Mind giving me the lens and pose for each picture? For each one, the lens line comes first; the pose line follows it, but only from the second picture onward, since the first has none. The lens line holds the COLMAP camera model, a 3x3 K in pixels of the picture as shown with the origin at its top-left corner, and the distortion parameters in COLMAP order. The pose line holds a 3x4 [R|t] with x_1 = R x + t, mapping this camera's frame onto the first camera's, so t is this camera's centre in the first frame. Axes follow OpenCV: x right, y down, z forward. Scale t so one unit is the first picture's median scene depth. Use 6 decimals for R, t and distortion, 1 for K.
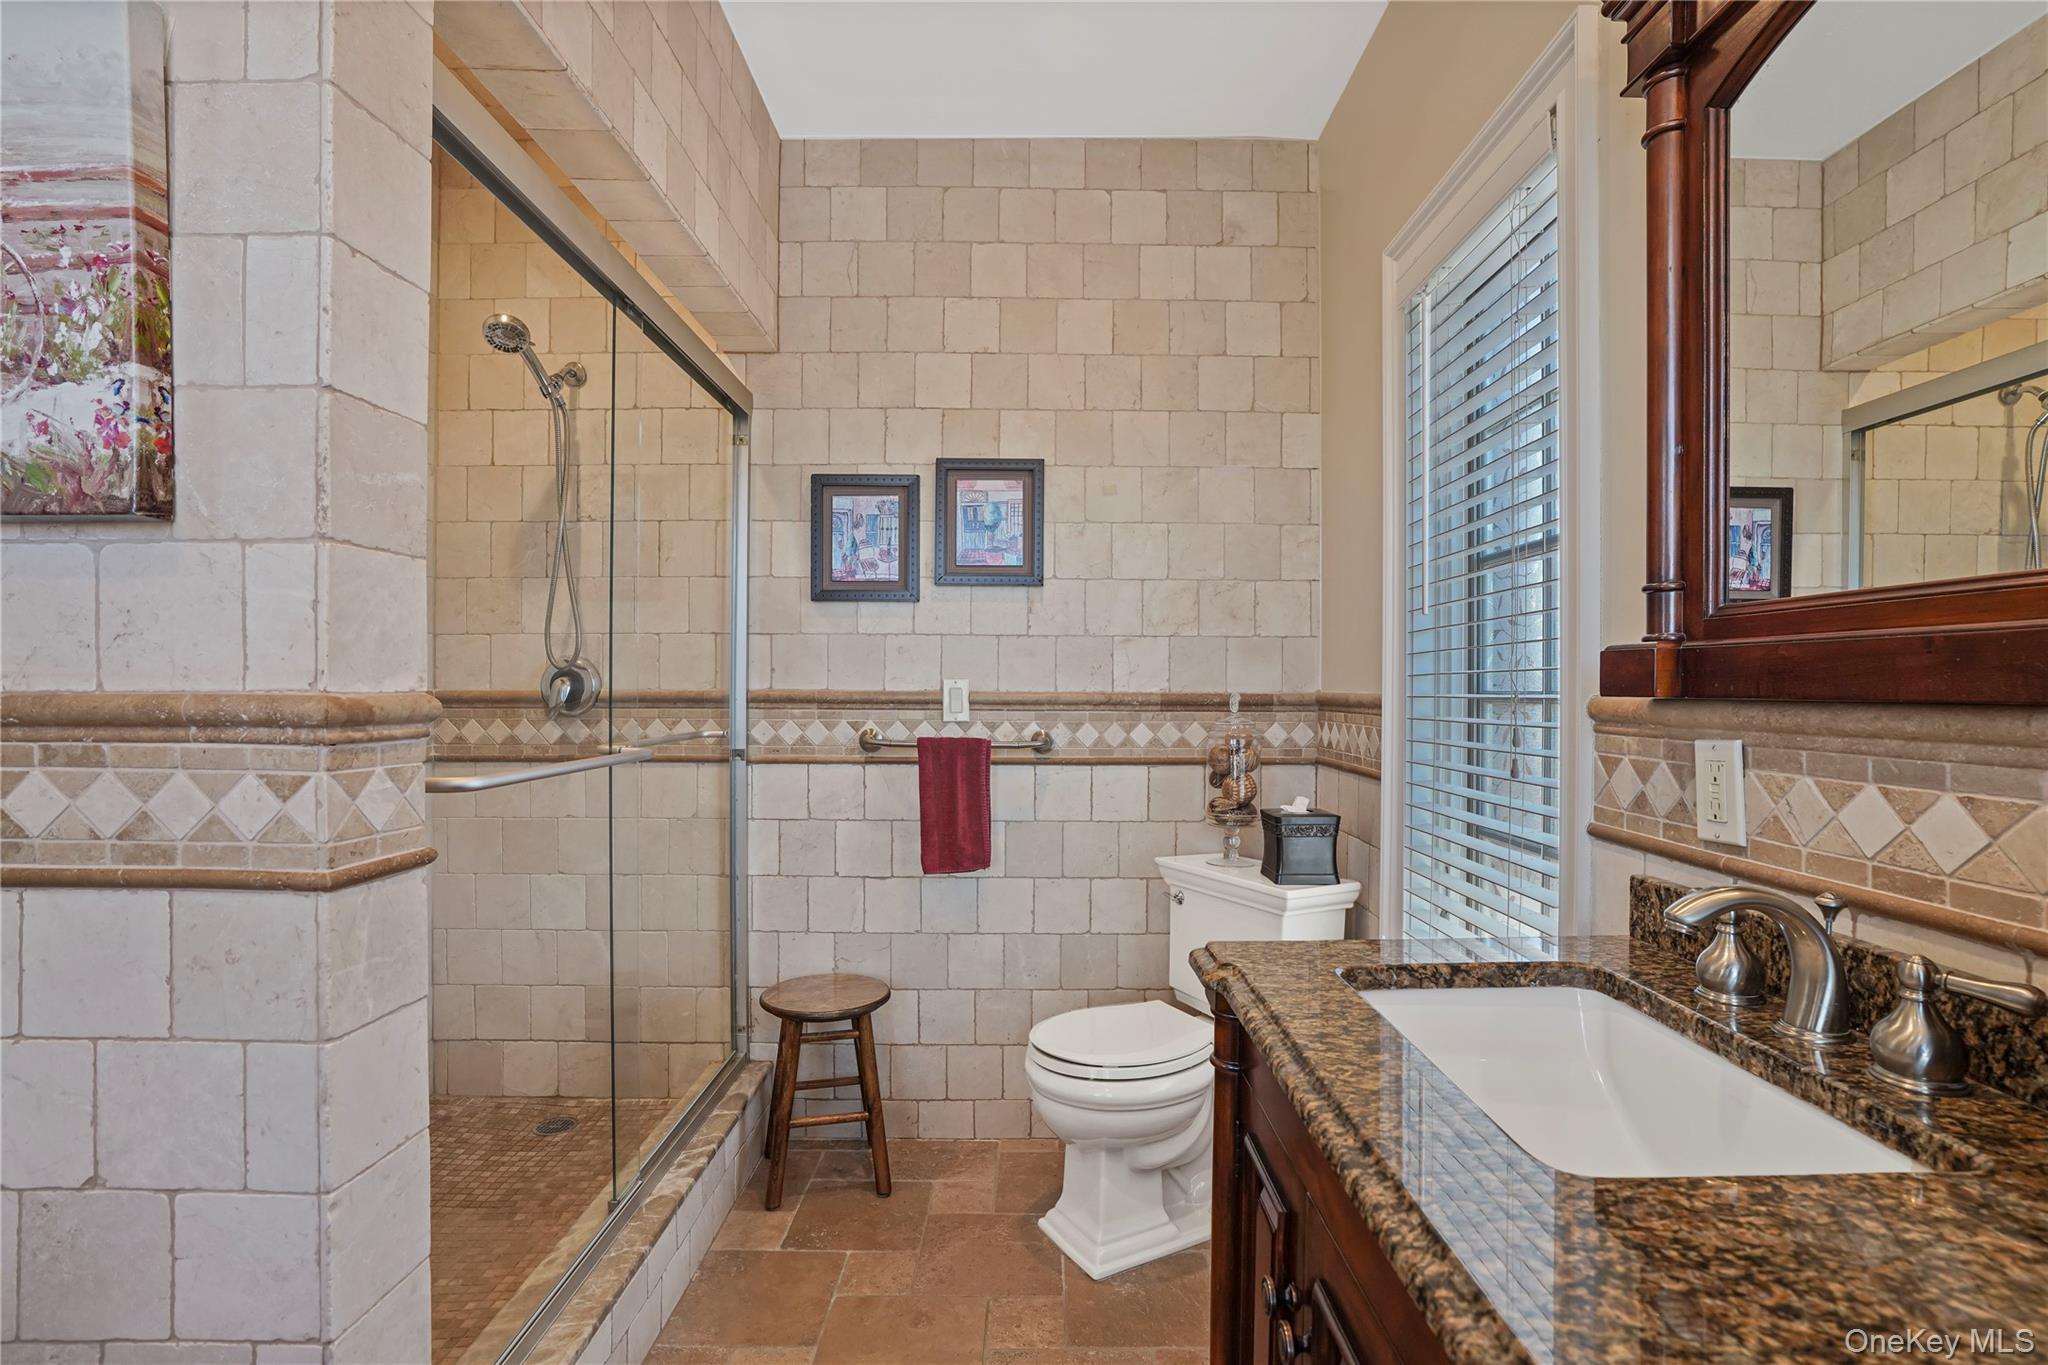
lens RADIAL K [[964.6, 0, 1028.2], [0, 964.6, 710.1], [0, 0, 1]] dist [-0.060561, 0.030275]
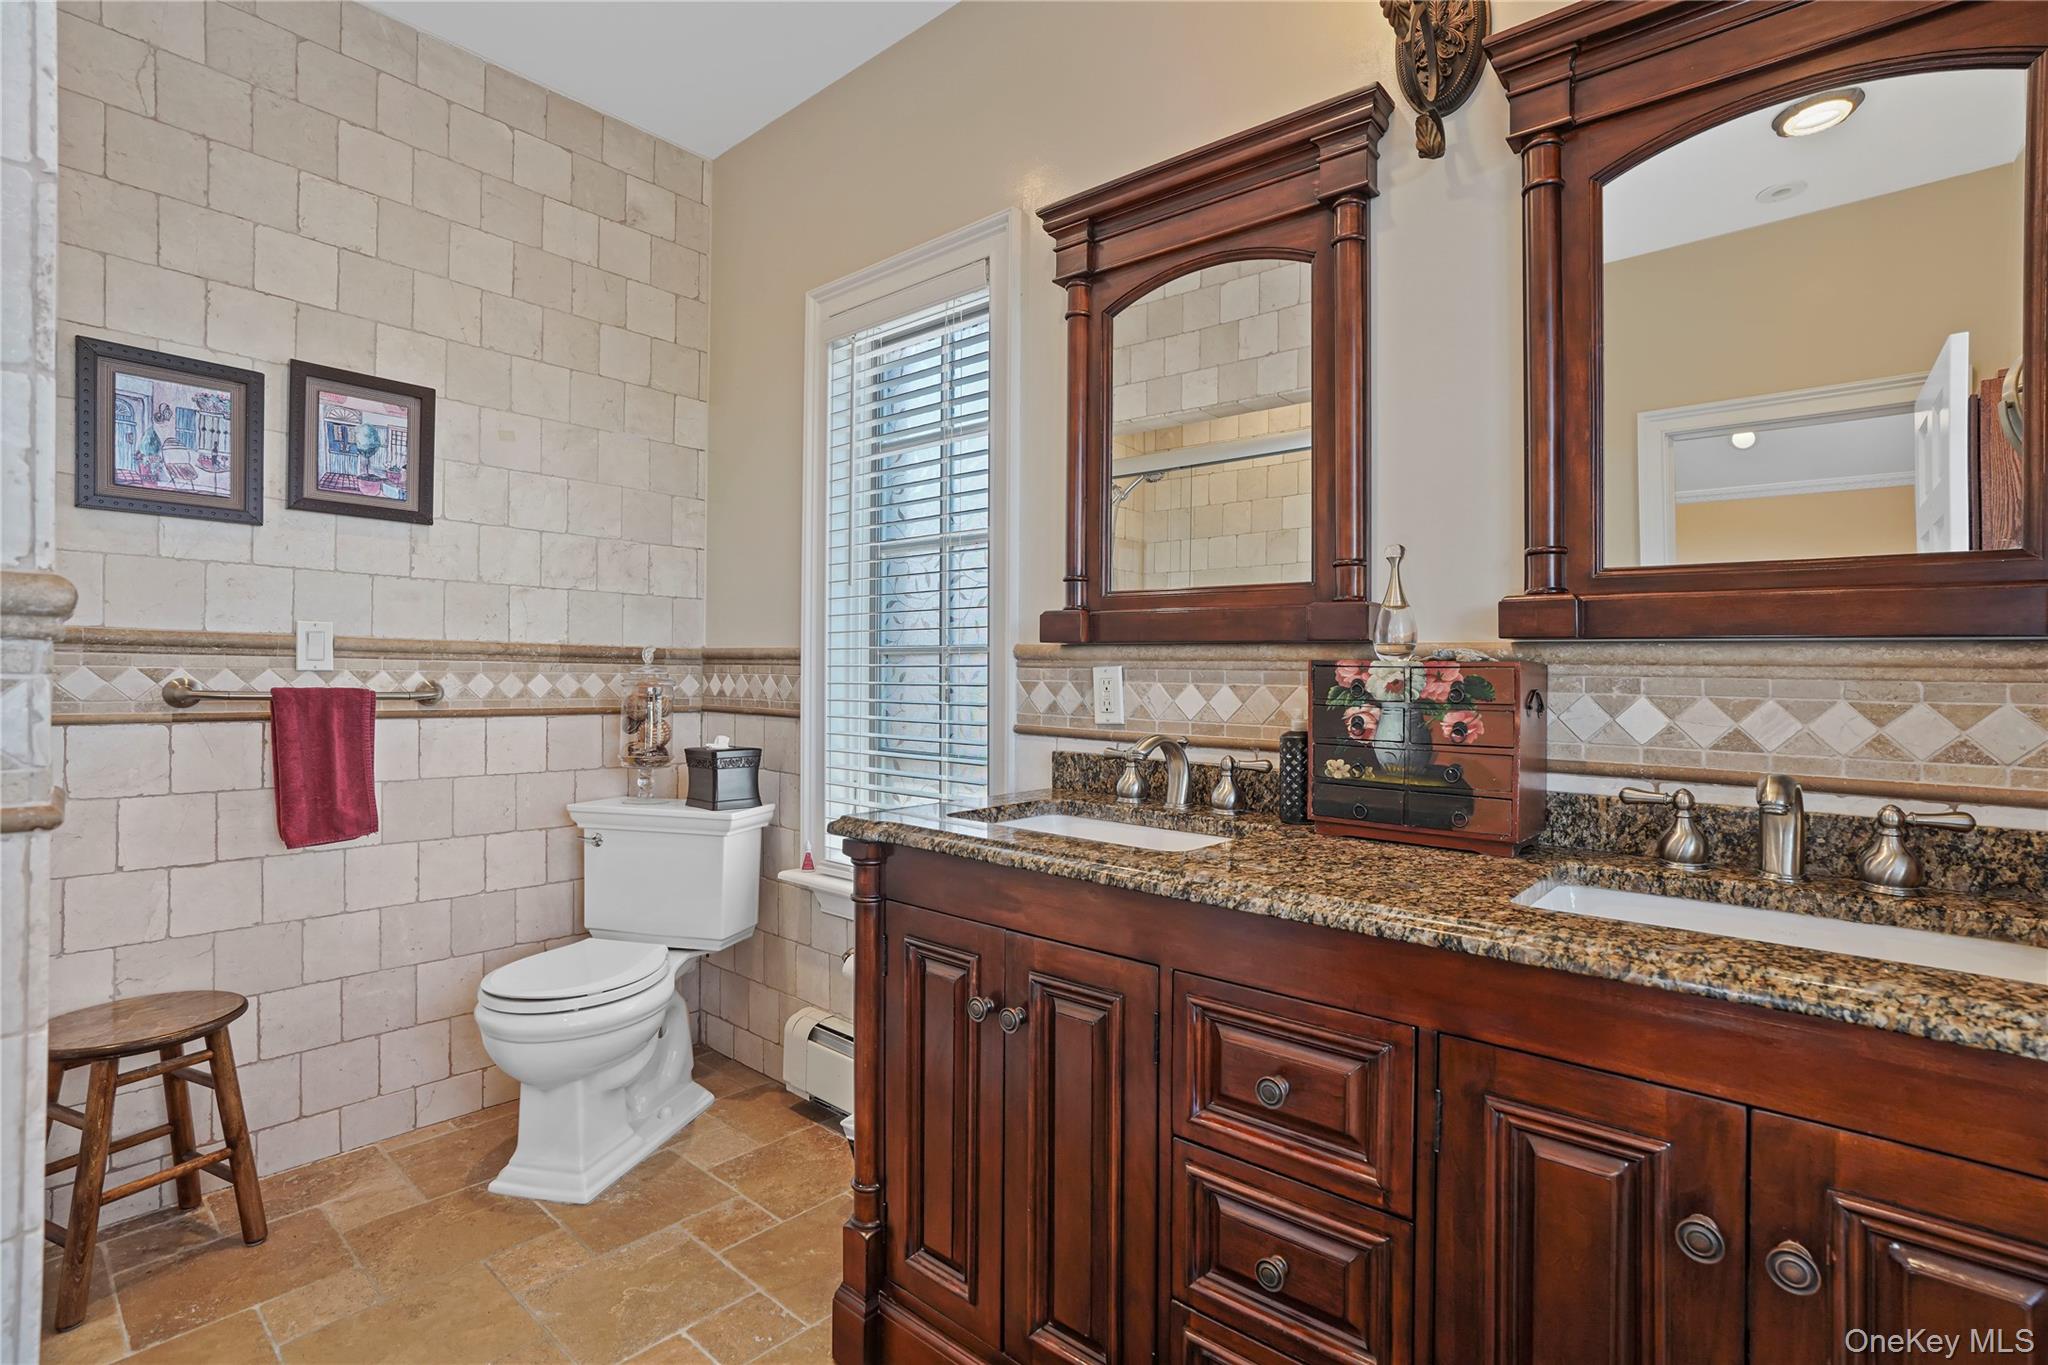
lens RADIAL K [[985.3, 0, 1024.0], [0, 985.3, 682.5], [0, 0, 1]] dist [-0.051146, 0.031091]
pose [[0.661534, 0.004855, 0.749899, -0.310032], [0.000779, 0.999974, -0.007161, 0.030073], [-0.749915, 0.005322, 0.661513, -0.047297]]
